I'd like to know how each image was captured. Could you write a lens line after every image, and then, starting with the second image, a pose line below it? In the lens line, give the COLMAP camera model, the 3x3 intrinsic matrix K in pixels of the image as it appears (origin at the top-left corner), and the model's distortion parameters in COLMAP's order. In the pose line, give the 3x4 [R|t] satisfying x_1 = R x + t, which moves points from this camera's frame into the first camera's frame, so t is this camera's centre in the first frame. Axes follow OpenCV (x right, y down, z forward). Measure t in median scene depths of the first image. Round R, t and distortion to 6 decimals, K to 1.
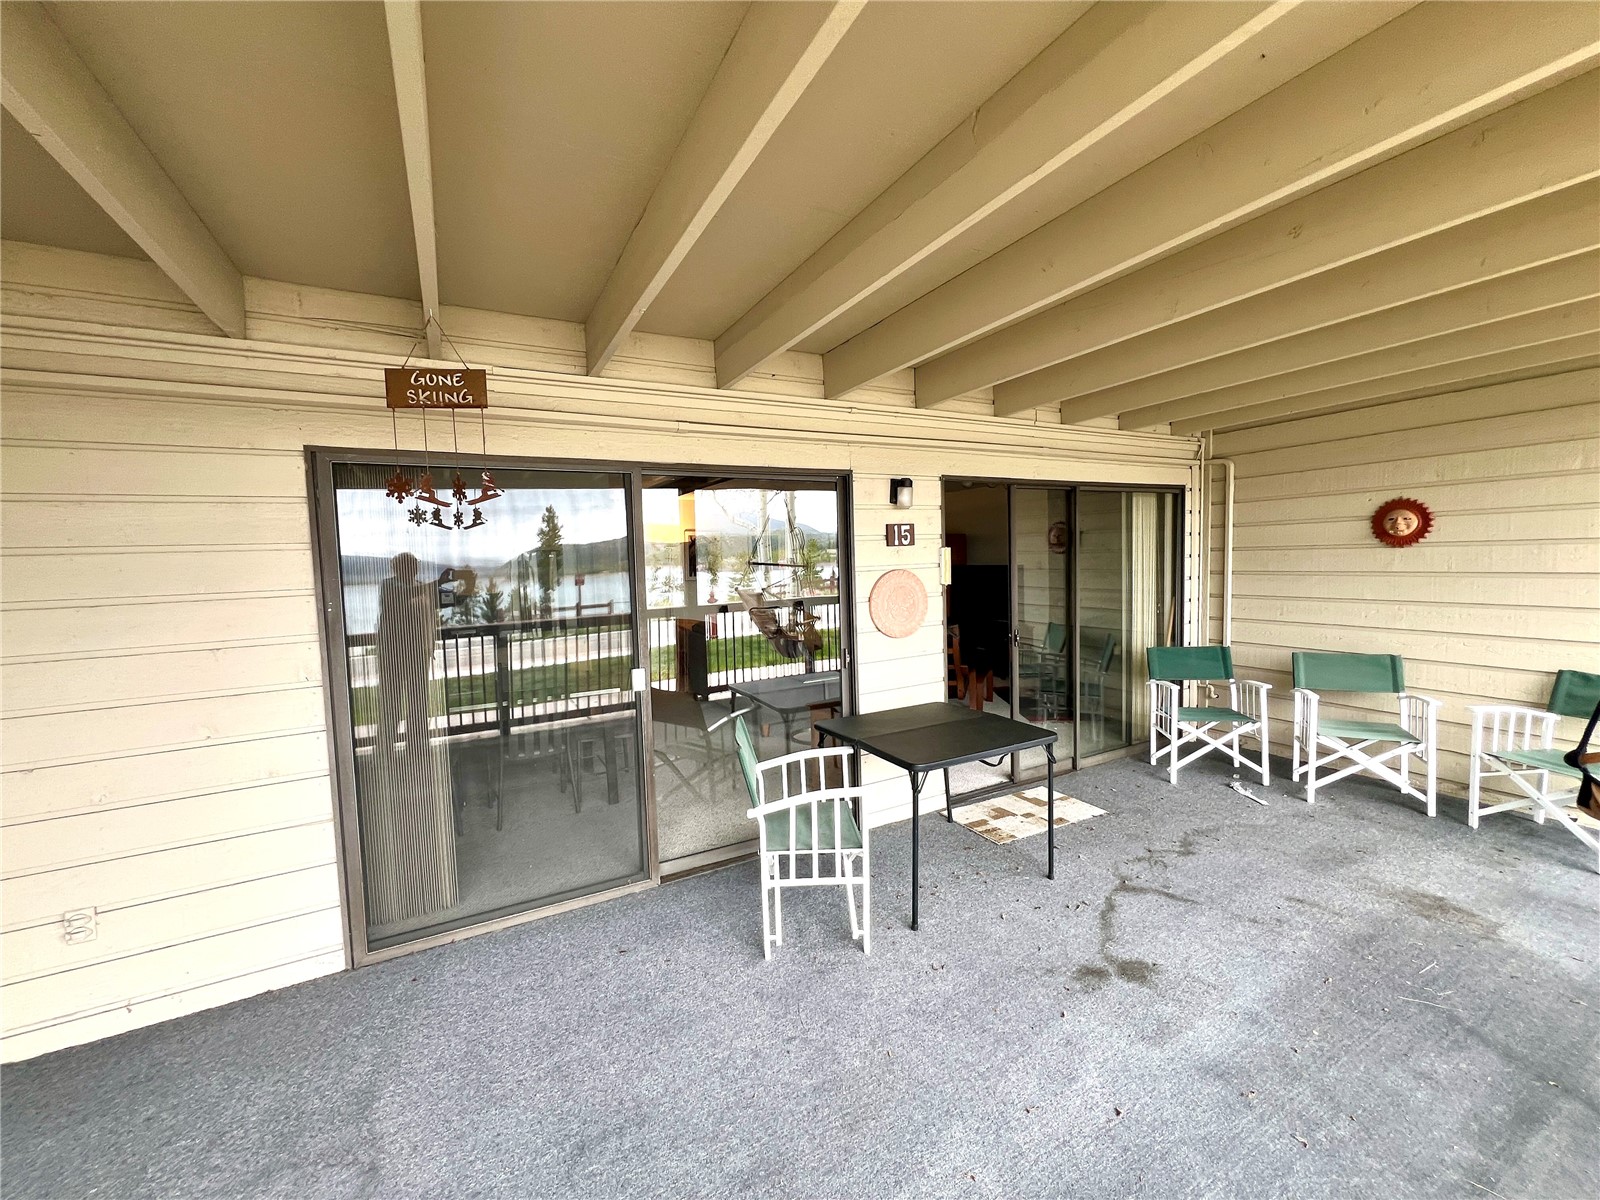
lens RADIAL K [[633.8, 0, 803.1], [0, 633.8, 597.6], [0, 0, 1]] dist [-0.002200, -0.000340]
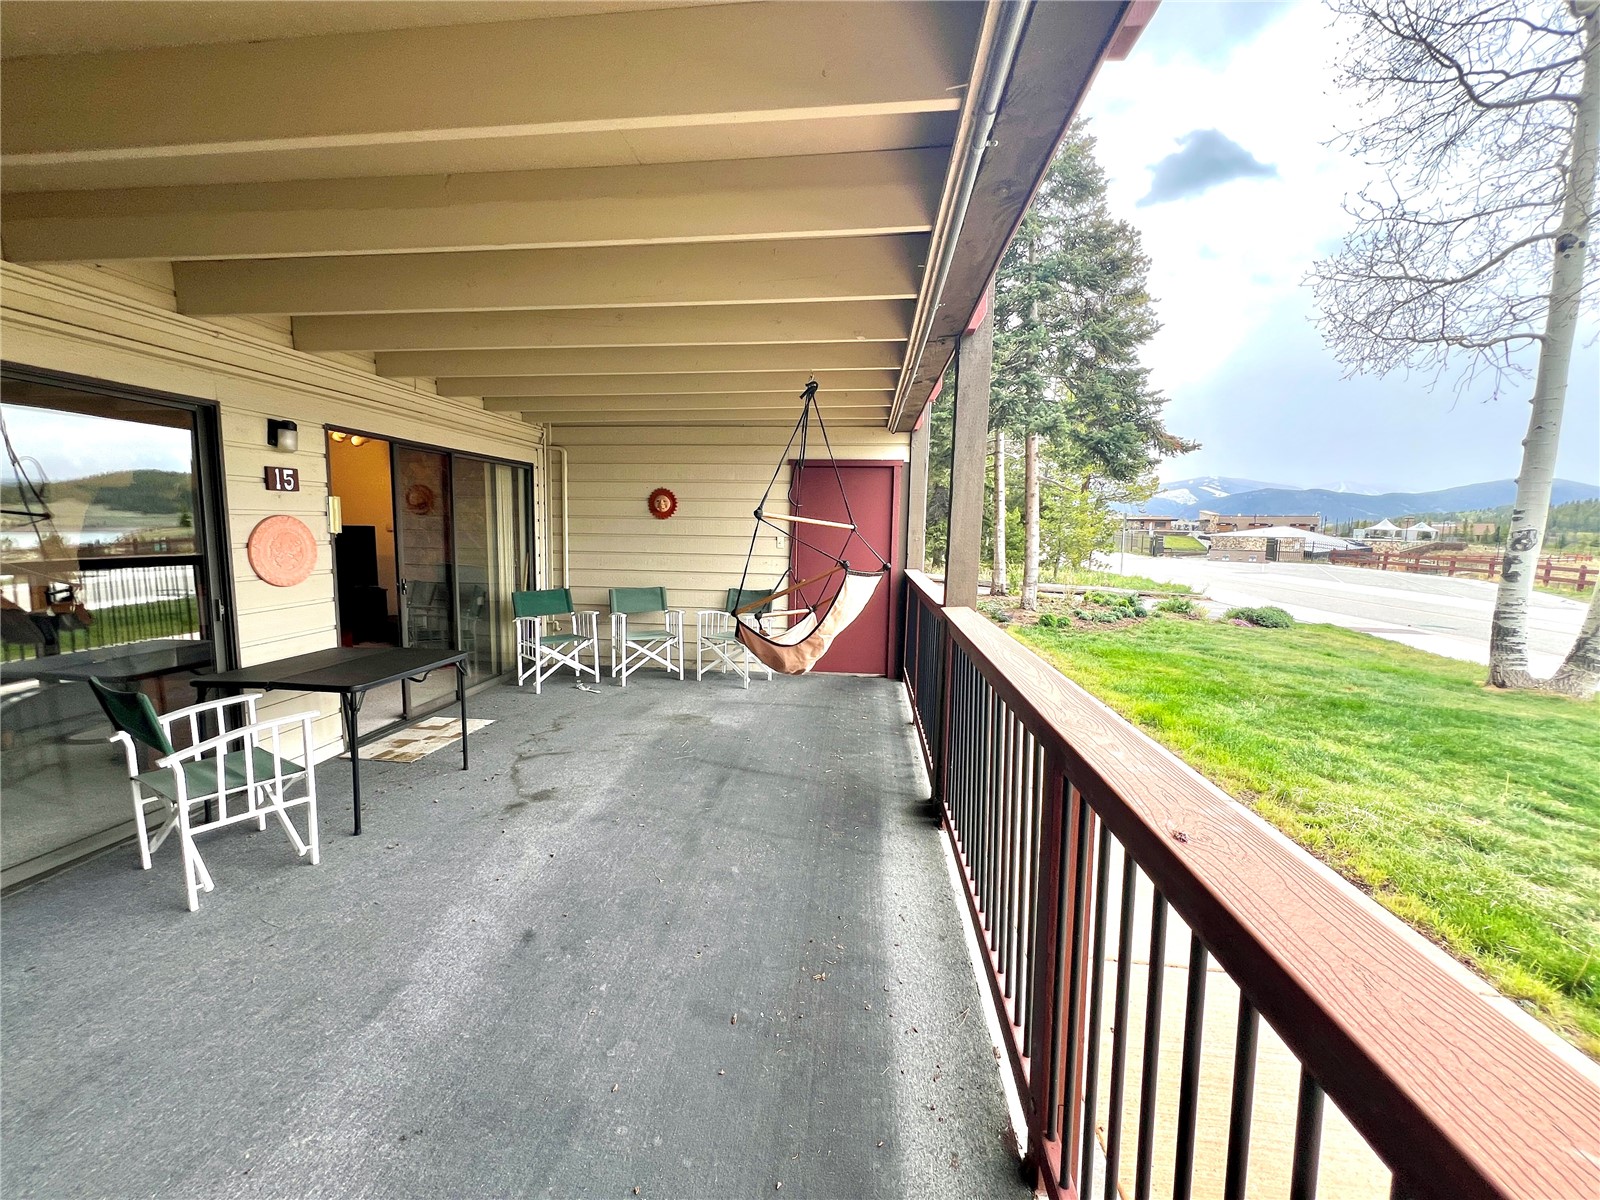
lens RADIAL K [[633.8, 0, 791.3], [0, 633.8, 591.0], [0, 0, 1]] dist [-0.002200, -0.000340]
pose [[0.565904, -0.043402, 0.823328, -0.204435], [0.018291, 0.999029, 0.040092, 0.045566], [-0.824268, -0.007629, 0.566148, -0.180518]]
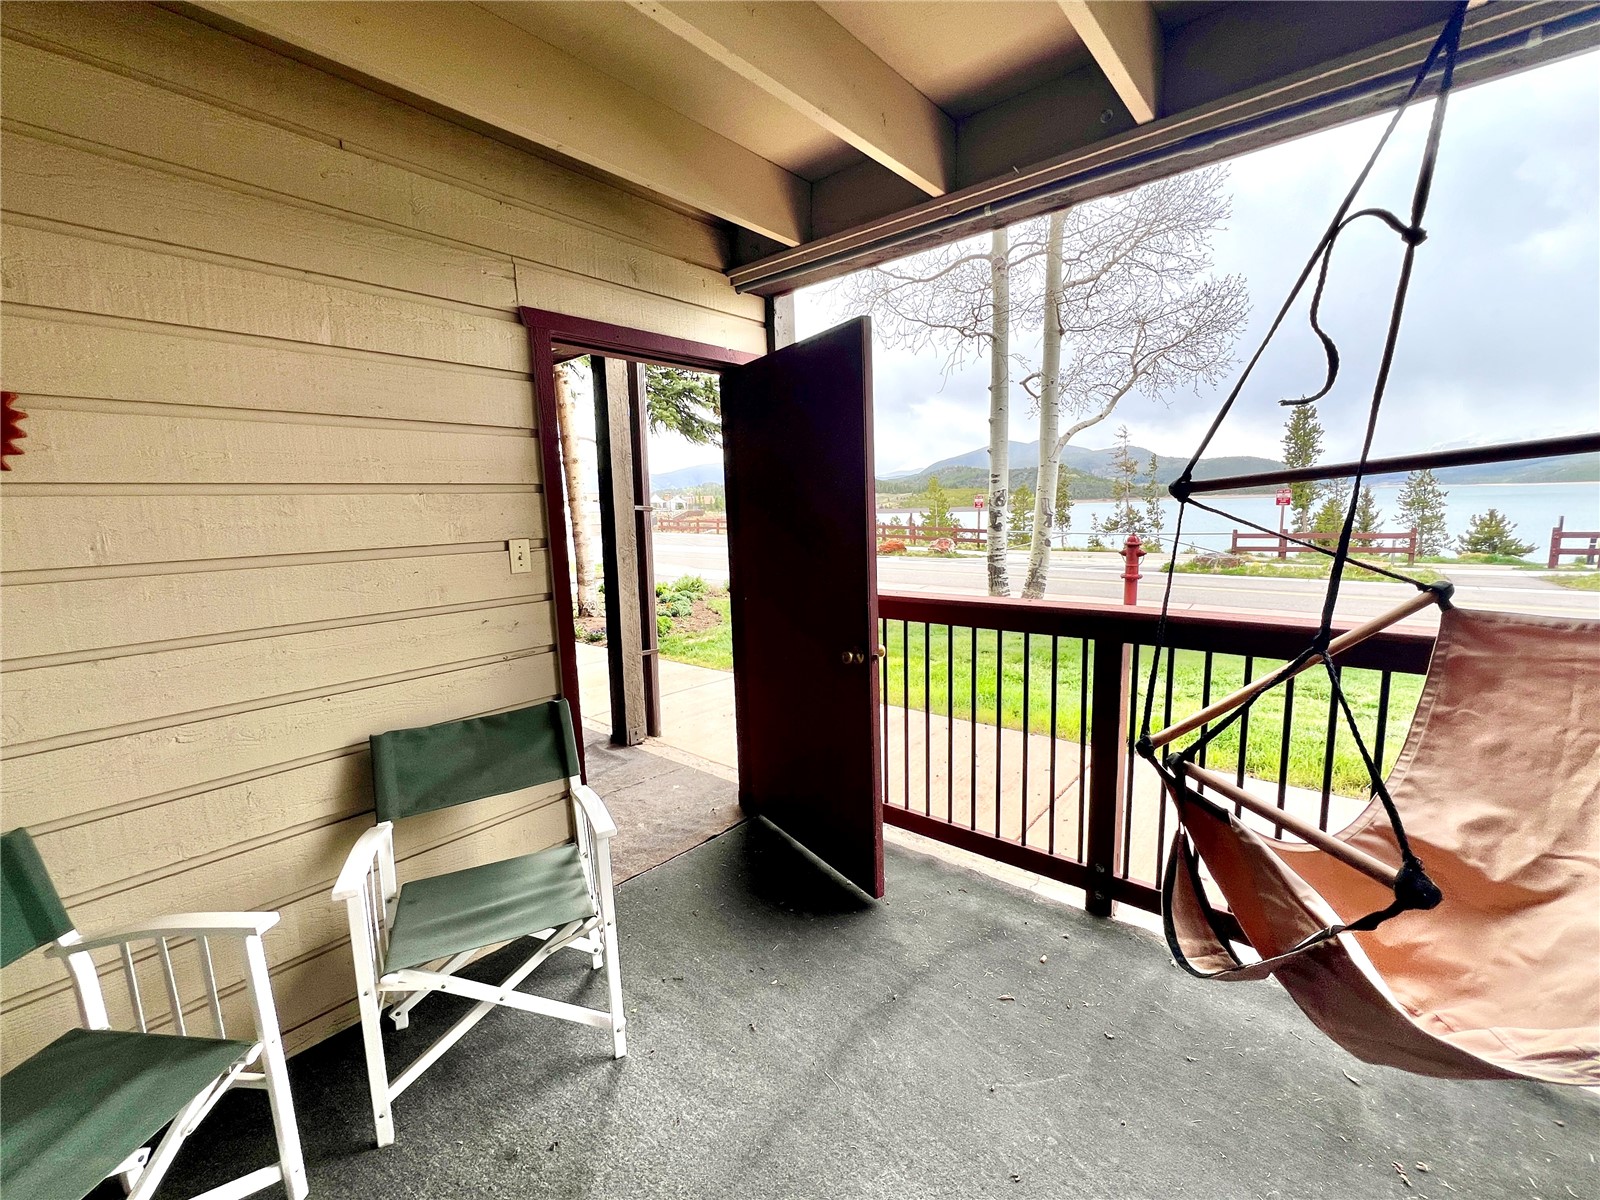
lens RADIAL K [[660.6, 0, 791.5], [0, 660.6, 593.7], [0, 0, 1]] dist [-0.003400, 0.000644]
pose [[-0.355275, -0.084988, 0.930890, 0.527729], [0.099007, 0.986835, 0.127882, -0.034312], [-0.929504, 0.137598, -0.342184, 0.775596]]
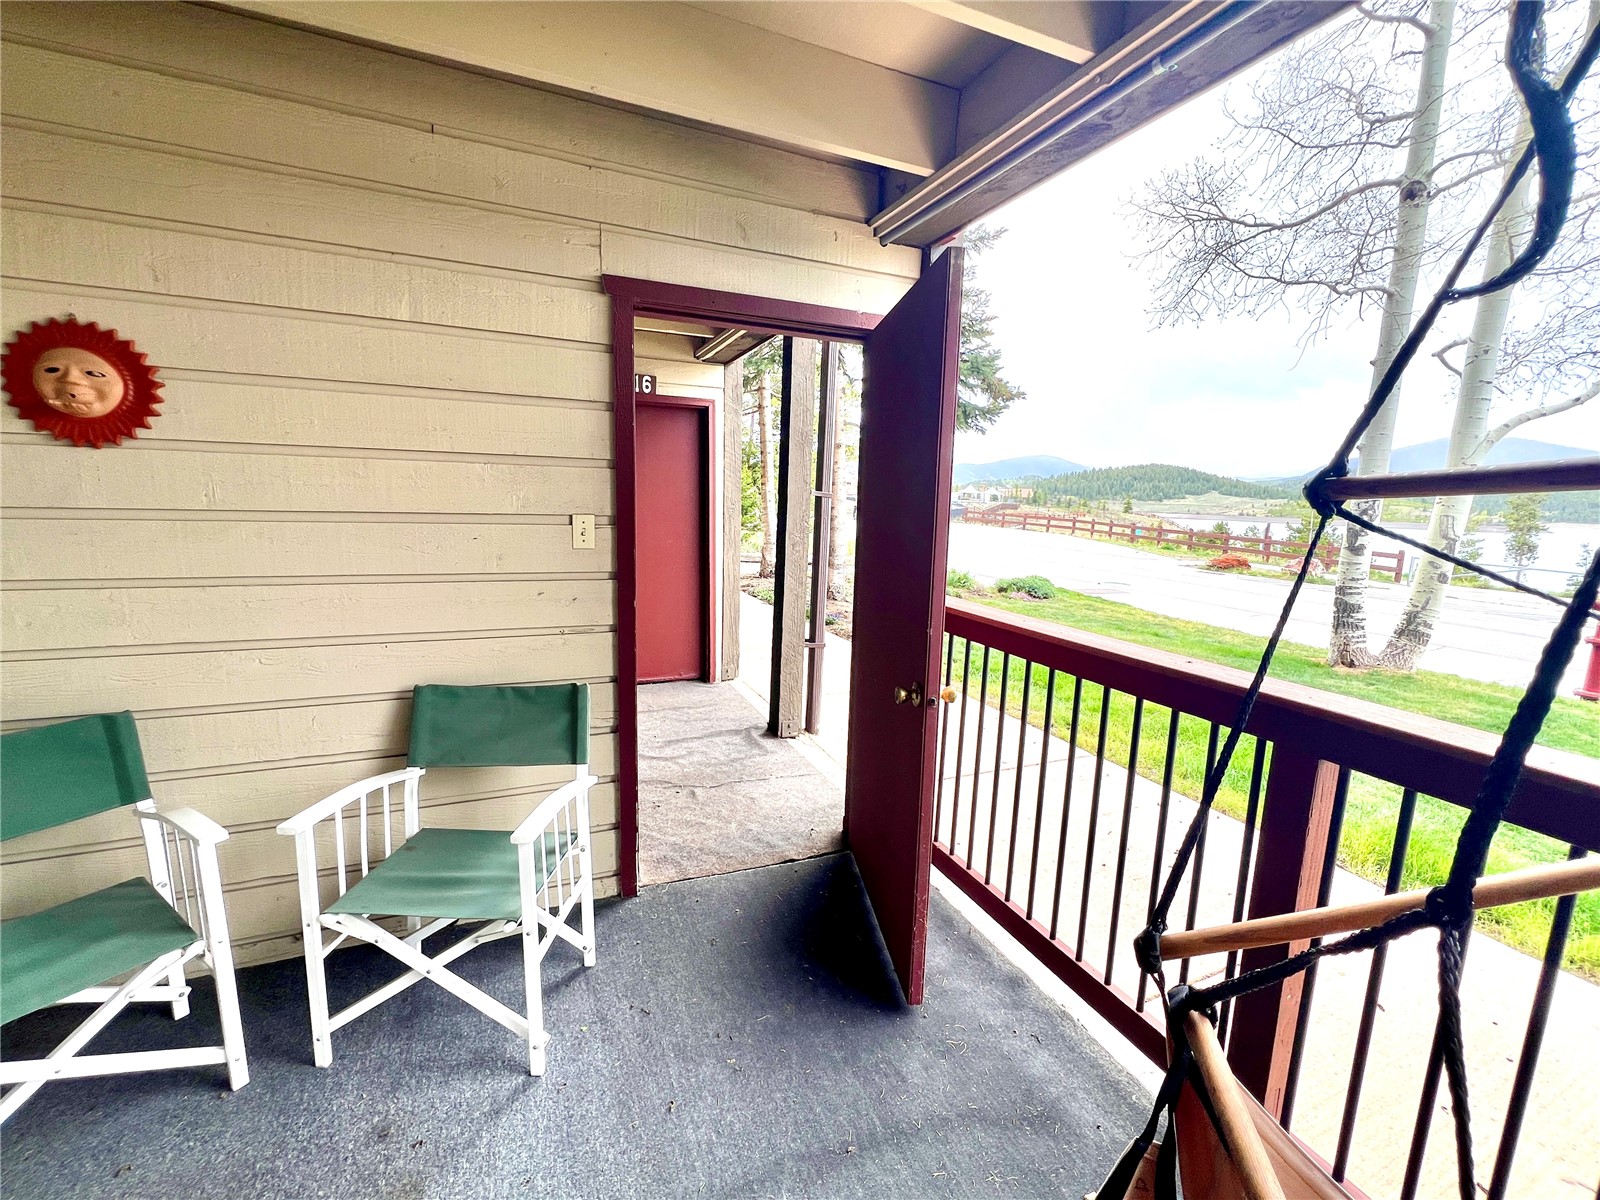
lens RADIAL K [[660.6, 0, 796.1], [0, 660.6, 594.0], [0, 0, 1]] dist [-0.003400, 0.000644]
pose [[0.092582, -0.117533, 0.988744, 0.601632], [0.029653, 0.992894, 0.115249, -0.023043], [-0.995263, 0.018649, 0.095409, 0.552980]]
